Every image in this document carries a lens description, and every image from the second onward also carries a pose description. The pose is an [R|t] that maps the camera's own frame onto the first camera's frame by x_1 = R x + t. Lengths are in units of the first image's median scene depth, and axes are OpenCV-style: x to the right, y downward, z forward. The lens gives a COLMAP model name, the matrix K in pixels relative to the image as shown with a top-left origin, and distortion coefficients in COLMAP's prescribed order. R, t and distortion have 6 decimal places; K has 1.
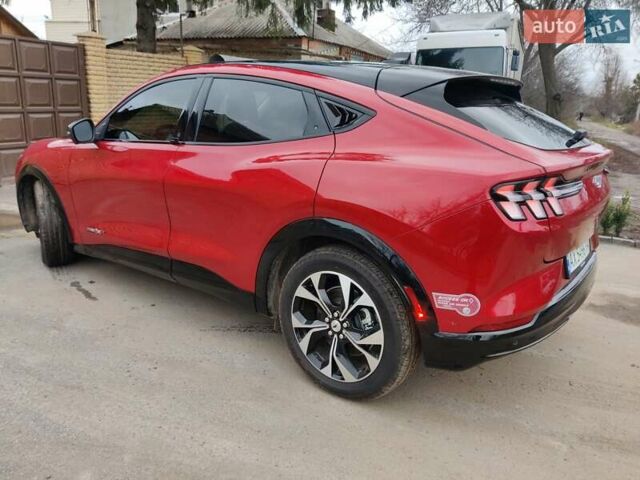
lens RADIAL K [[471.7, 0, 328.1], [0, 471.7, 239.1], [0, 0, 1]] dist [0.043921, -0.001276]
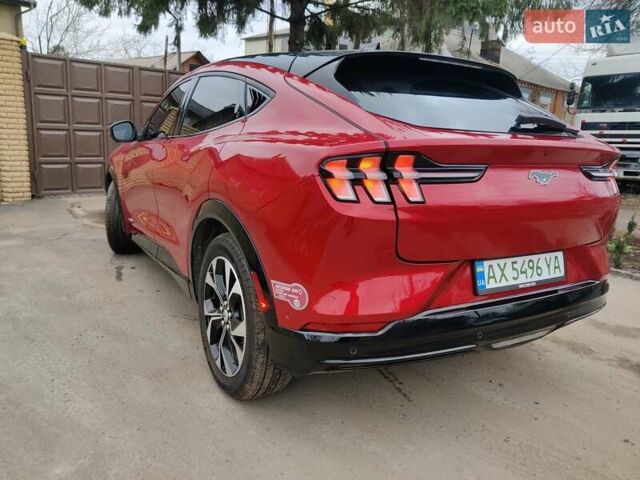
lens RADIAL K [[471.7, 0, 328.1], [0, 471.7, 239.1], [0, 0, 1]] dist [0.043921, -0.001276]
pose [[0.922001, 0.072728, -0.380296, 0.596057], [-0.107029, 0.991802, -0.069810, 0.078239], [0.372101, 0.105067, 0.922226, 0.177317]]
